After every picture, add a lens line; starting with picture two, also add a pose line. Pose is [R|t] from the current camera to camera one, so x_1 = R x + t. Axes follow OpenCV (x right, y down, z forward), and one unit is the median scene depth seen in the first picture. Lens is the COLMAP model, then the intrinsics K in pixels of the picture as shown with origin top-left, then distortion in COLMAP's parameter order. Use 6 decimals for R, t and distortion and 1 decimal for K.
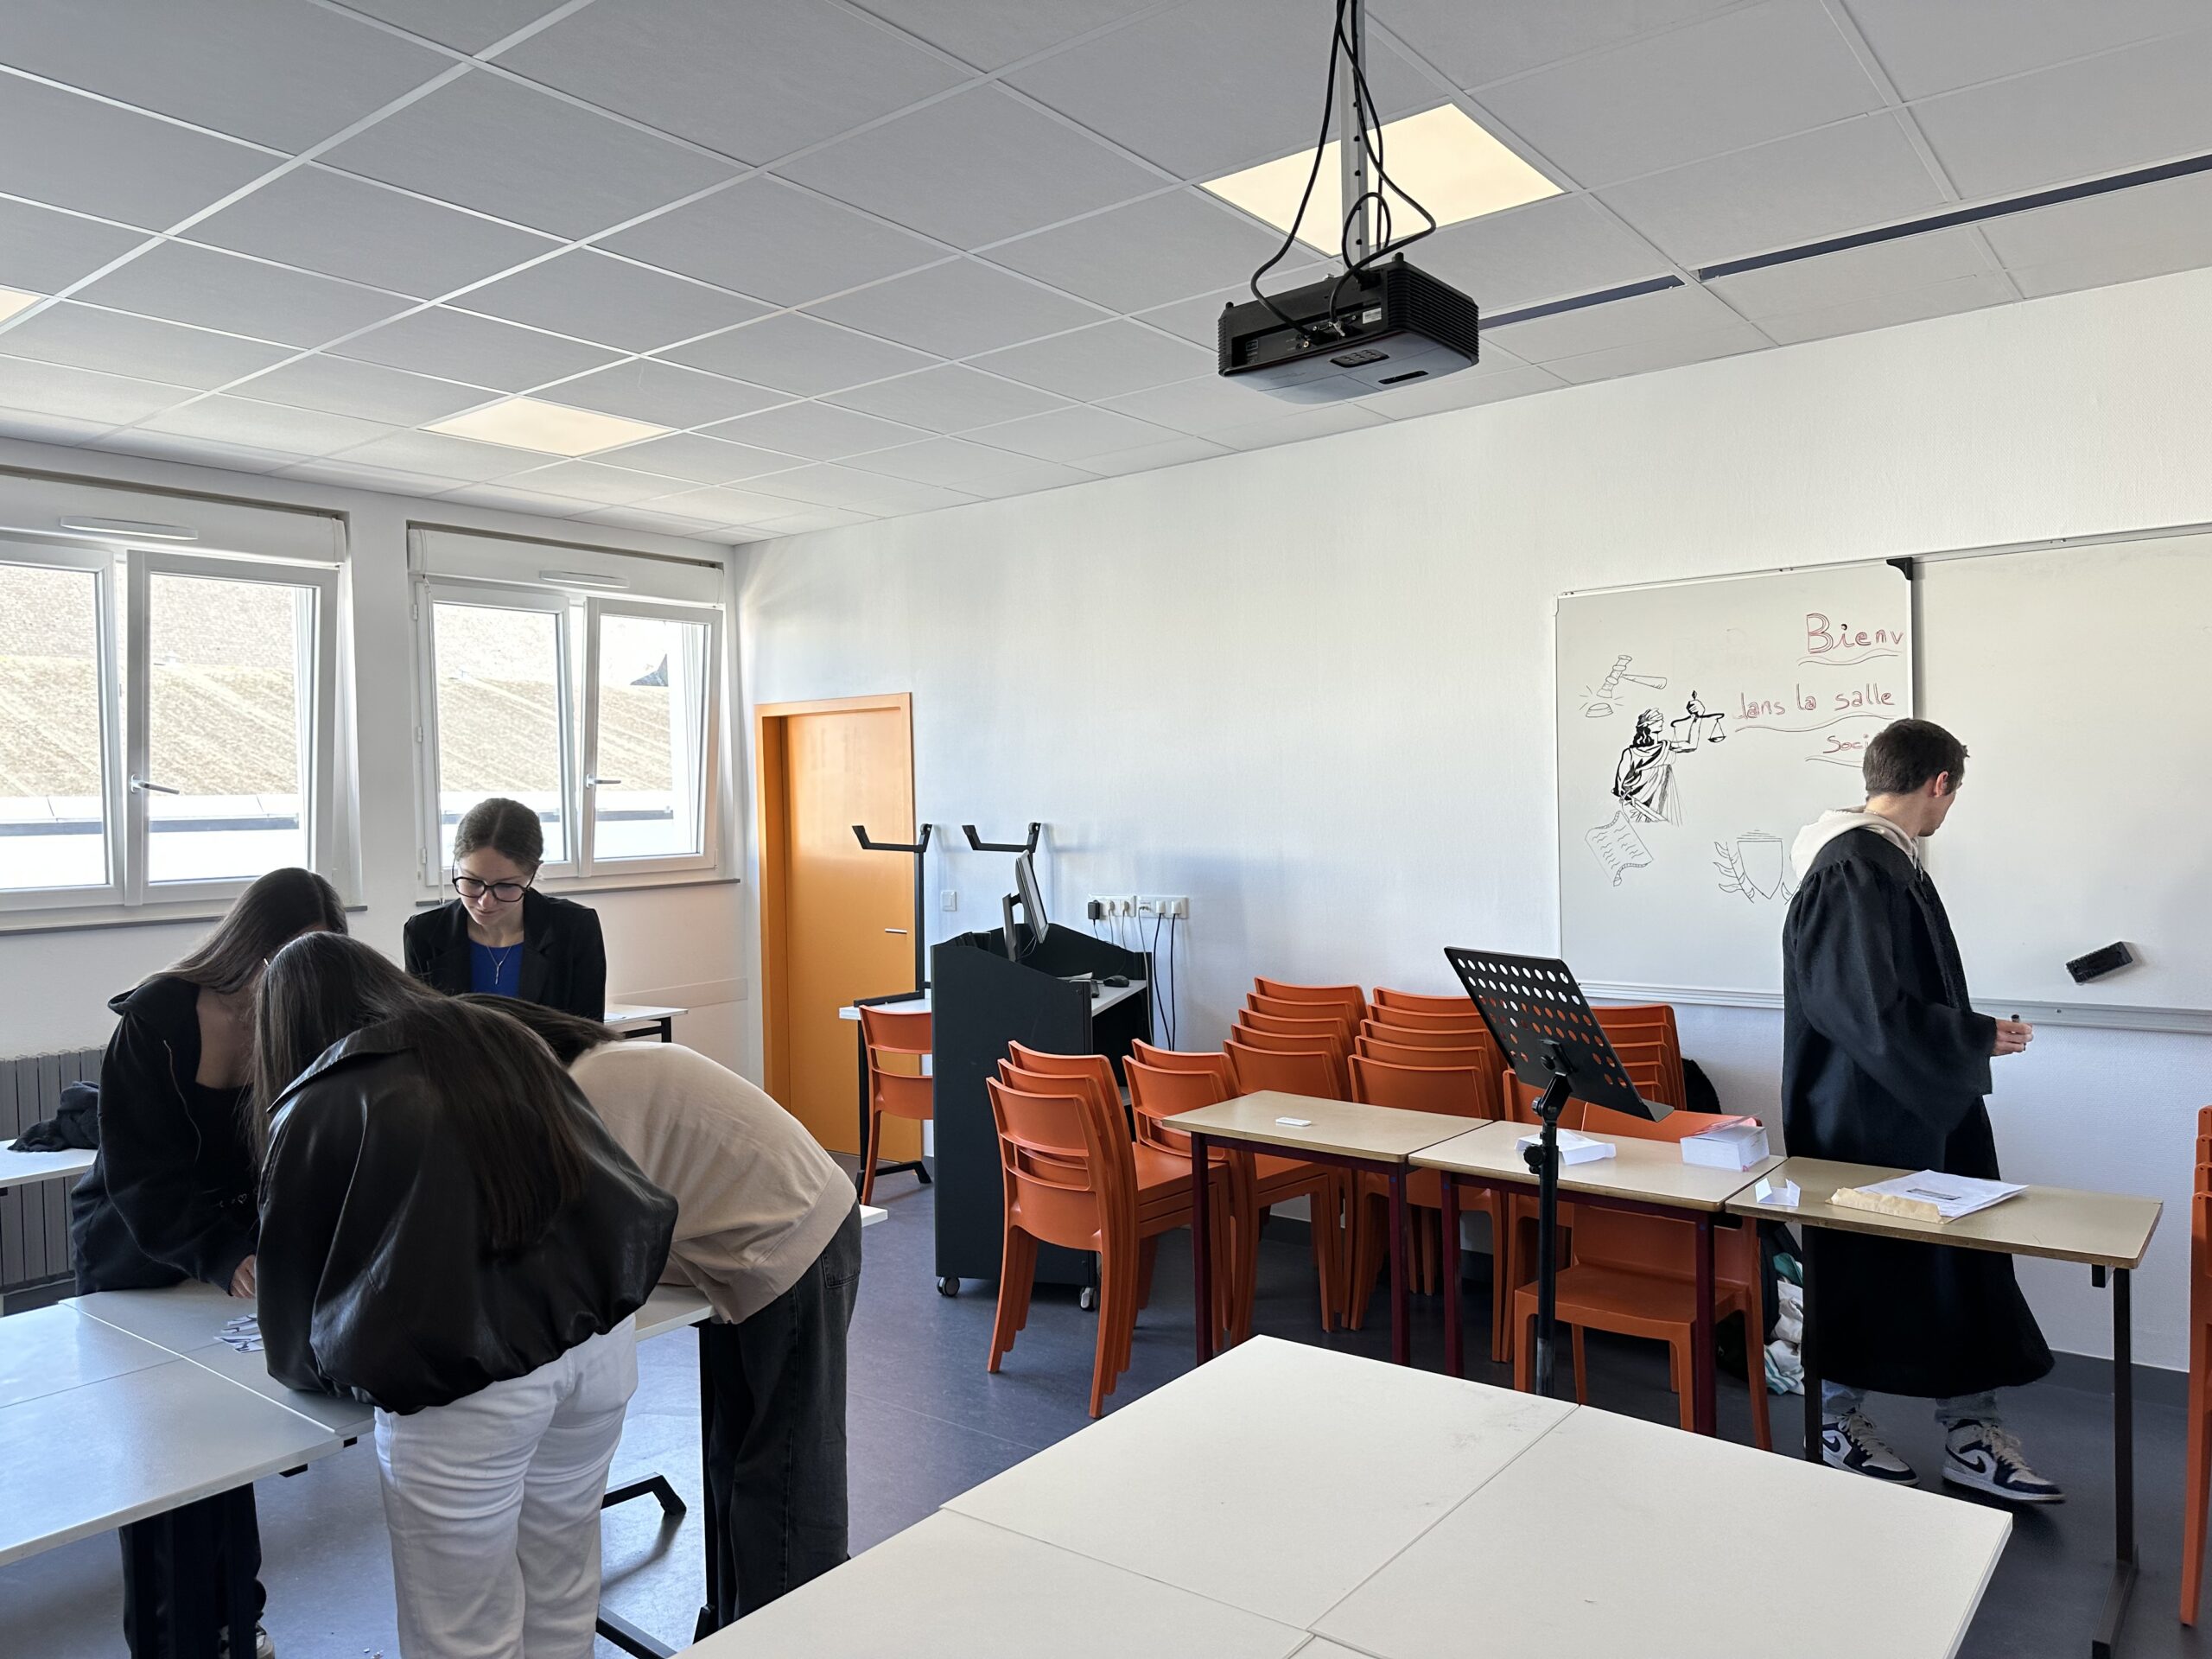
lens RADIAL K [[1546.9, 0, 1101.8], [0, 1546.9, 839.1], [0, 0, 1]] dist [0.146701, -0.170210]
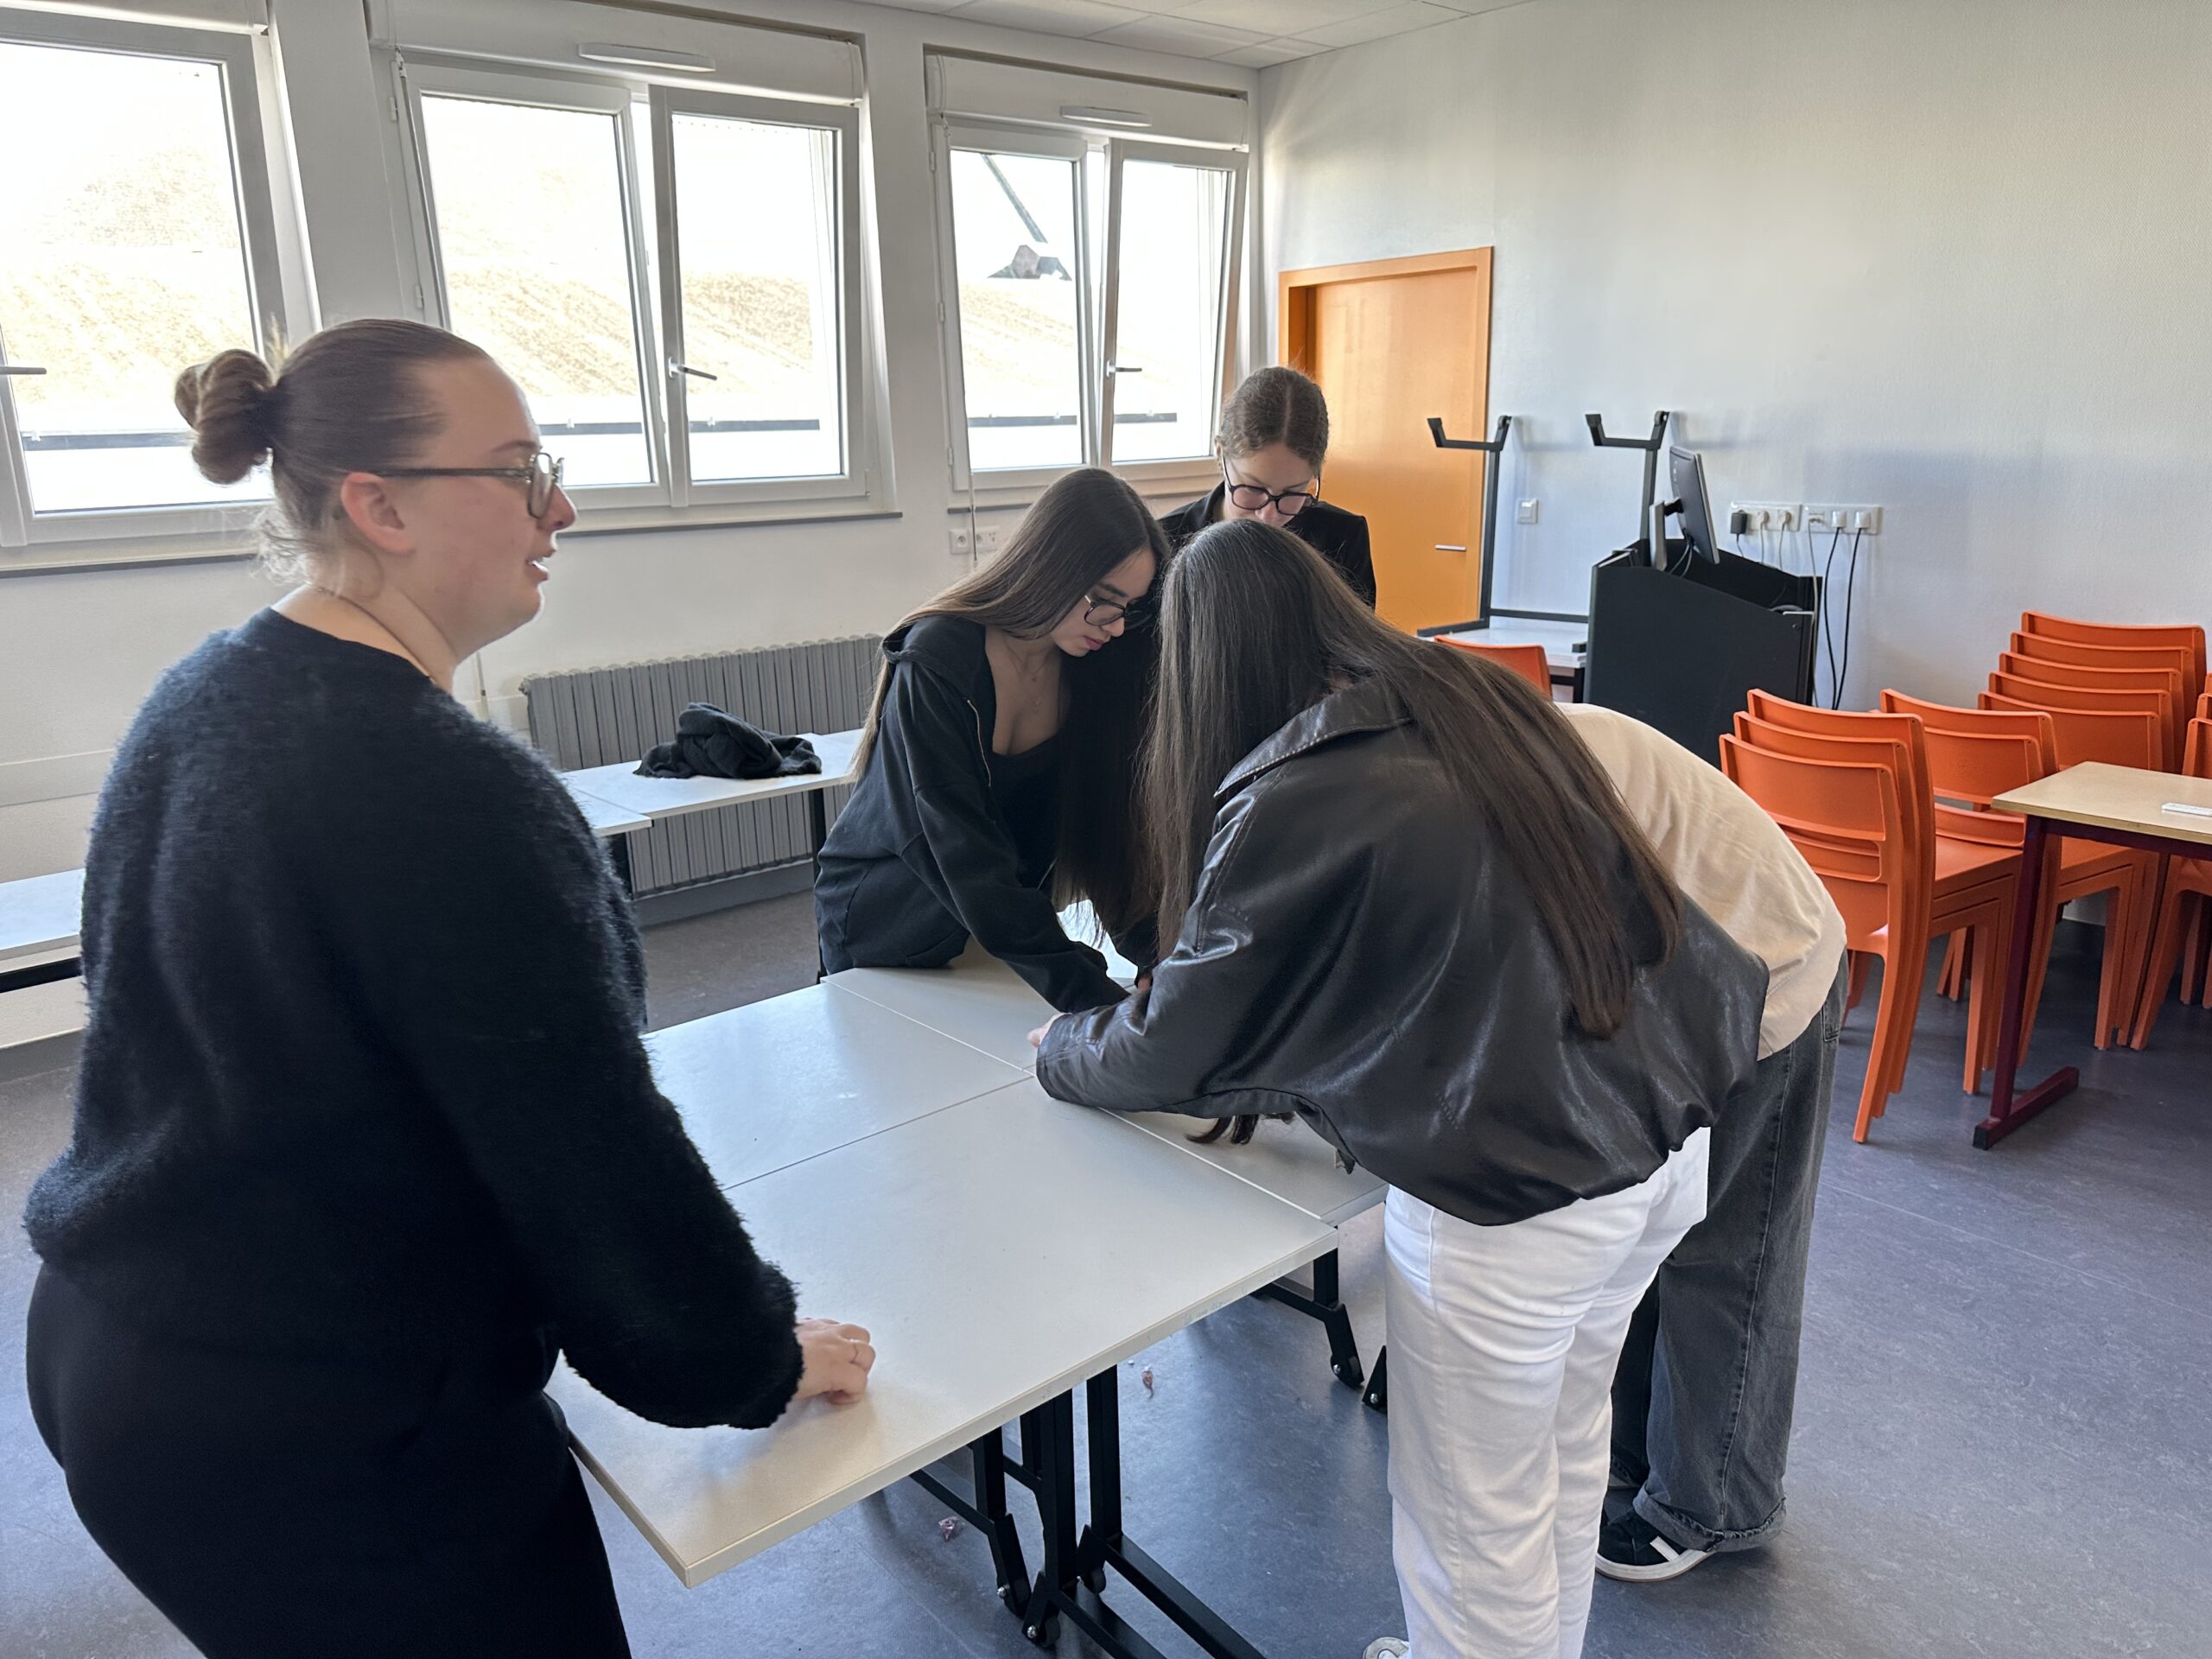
lens RADIAL K [[1580.0, 0, 1170.4], [0, 1580.0, 821.8], [0, 0, 1]] dist [0.114593, -0.189758]
pose [[0.984875, 0.040350, -0.168500, -0.155548], [-0.000811, 0.973568, 0.228397, 0.007475], [0.173262, -0.224806, 0.958876, 0.114527]]
